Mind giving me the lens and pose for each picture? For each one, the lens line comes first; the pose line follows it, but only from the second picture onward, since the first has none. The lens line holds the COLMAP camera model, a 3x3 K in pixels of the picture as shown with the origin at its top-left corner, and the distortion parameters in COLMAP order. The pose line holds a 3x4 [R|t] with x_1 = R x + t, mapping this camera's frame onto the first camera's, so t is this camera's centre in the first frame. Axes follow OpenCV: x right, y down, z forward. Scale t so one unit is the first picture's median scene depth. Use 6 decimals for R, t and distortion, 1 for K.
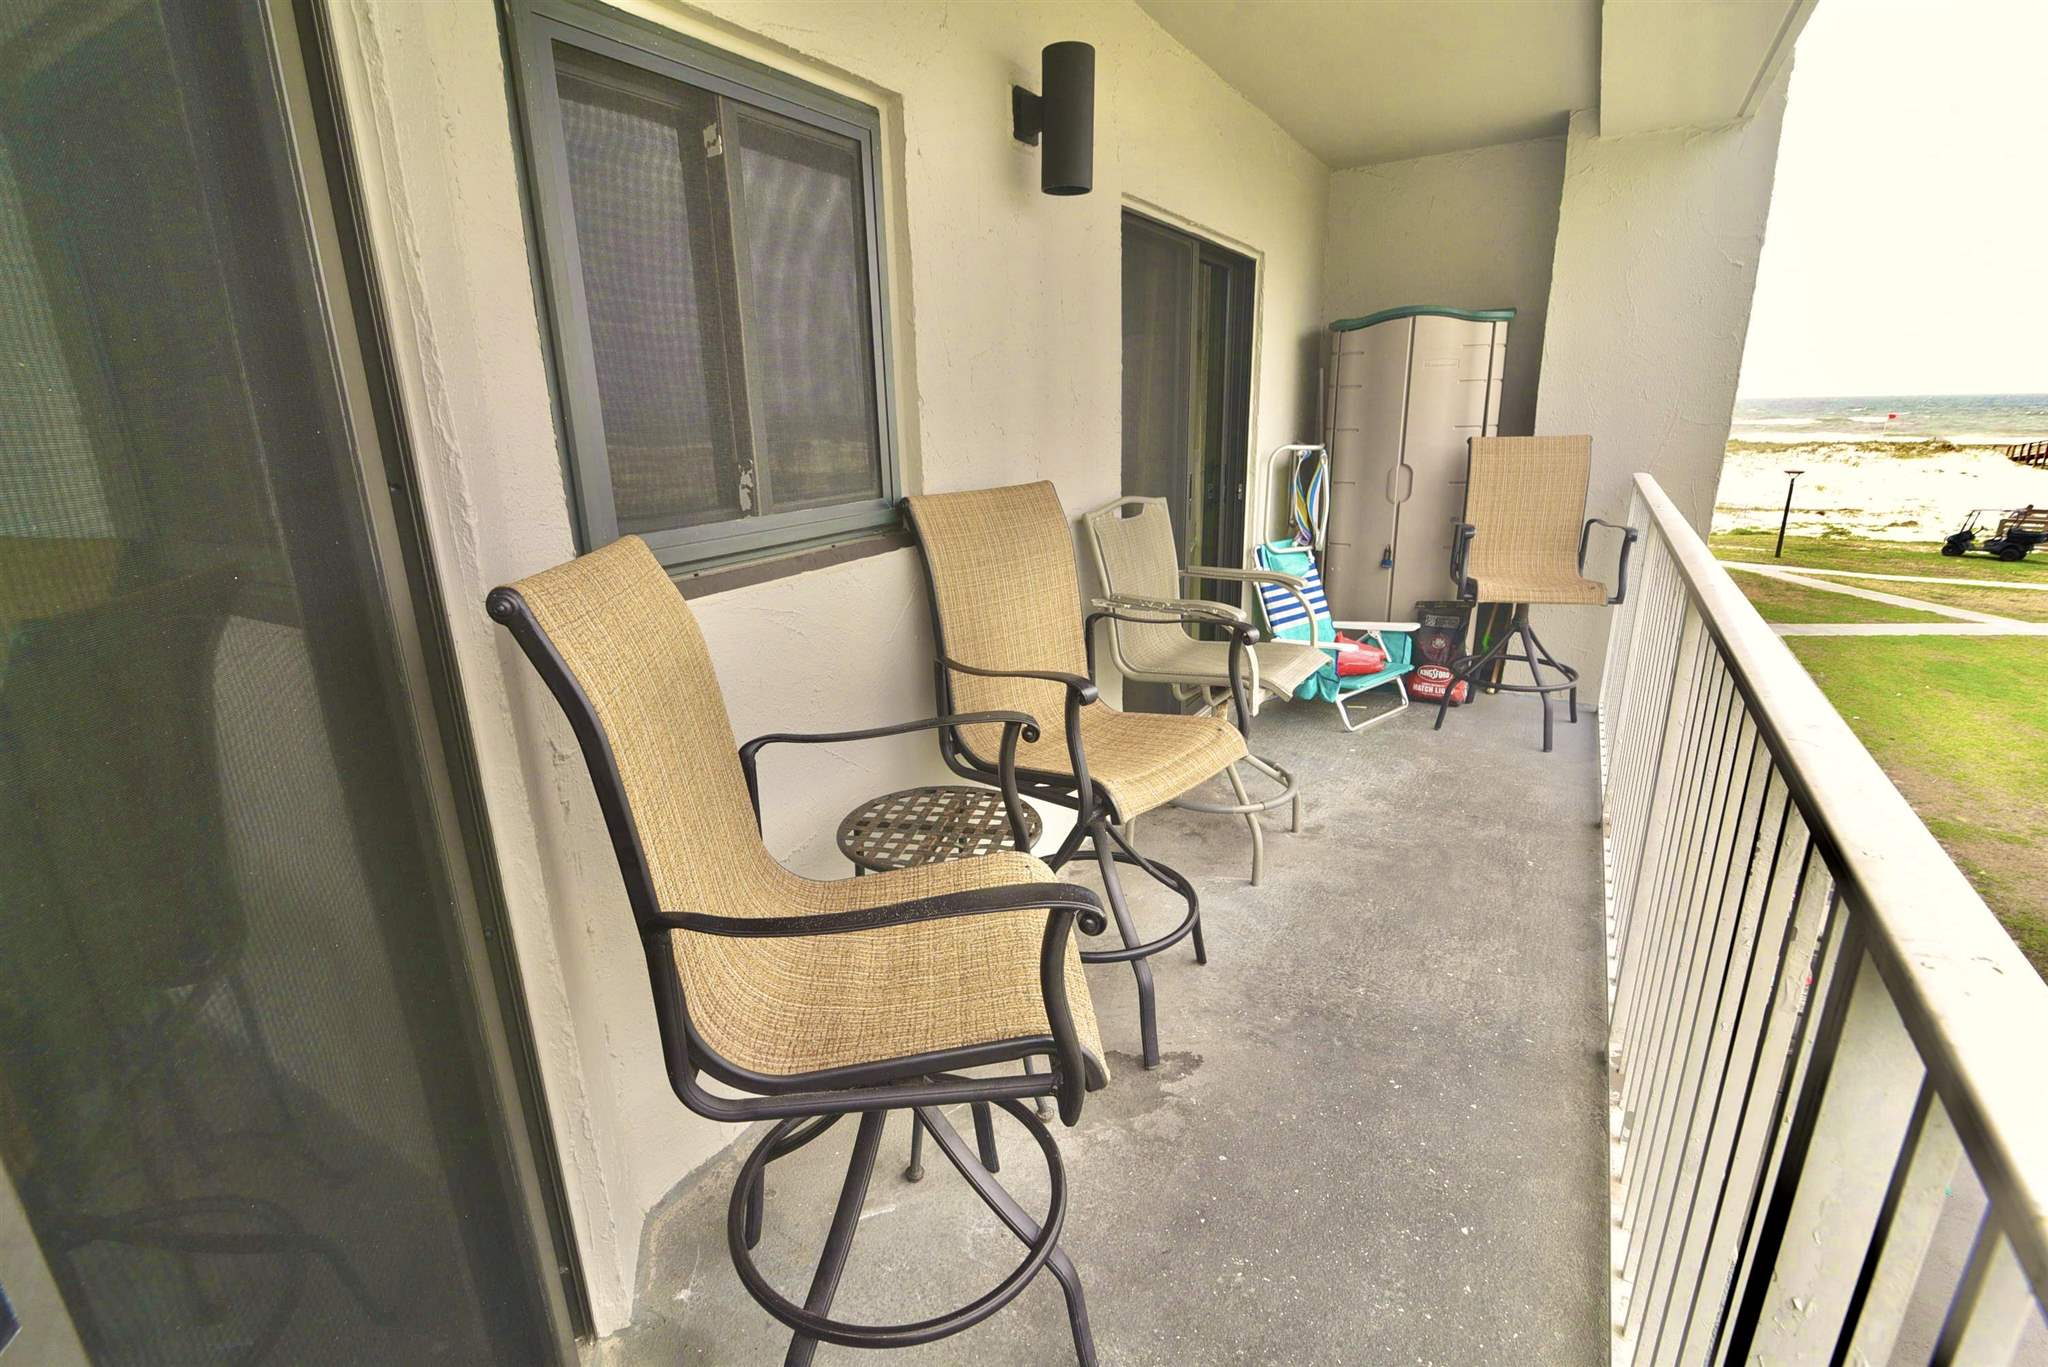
lens RADIAL K [[934.5, 0, 1024.1], [0, 934.5, 698.1], [0, 0, 1]] dist [-0.020331, 0.001567]
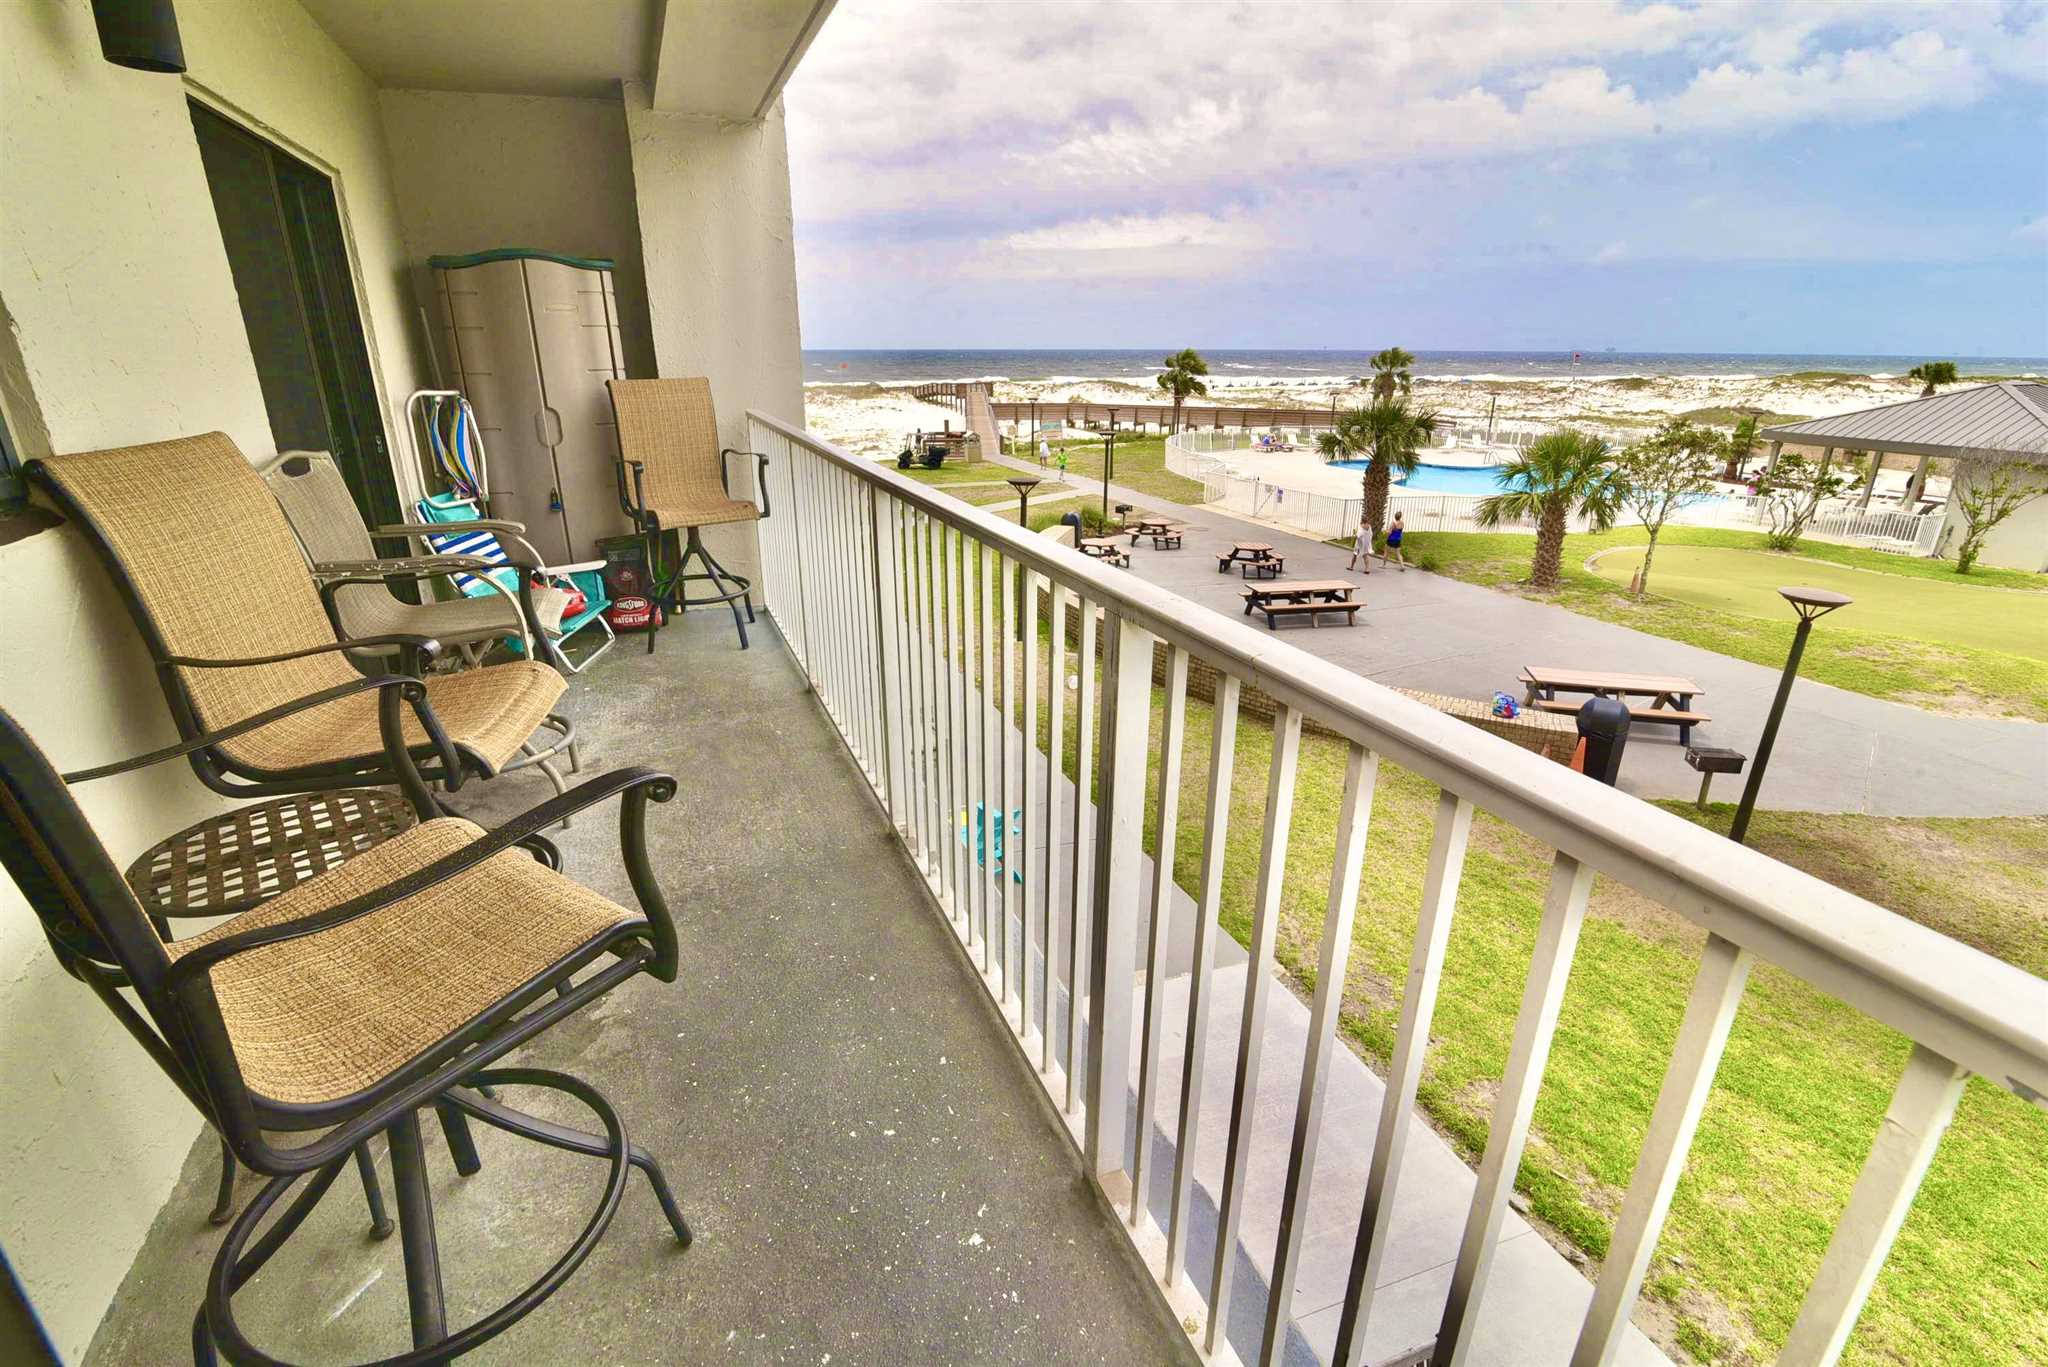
lens RADIAL K [[934.5, 0, 1010.7], [0, 934.5, 701.7], [0, 0, 1]] dist [-0.020331, 0.001567]
pose [[0.612497, -0.254566, 0.748361, -0.134681], [0.215006, 0.964683, 0.152180, 0.013974], [-0.760671, 0.067693, 0.645599, -0.020310]]
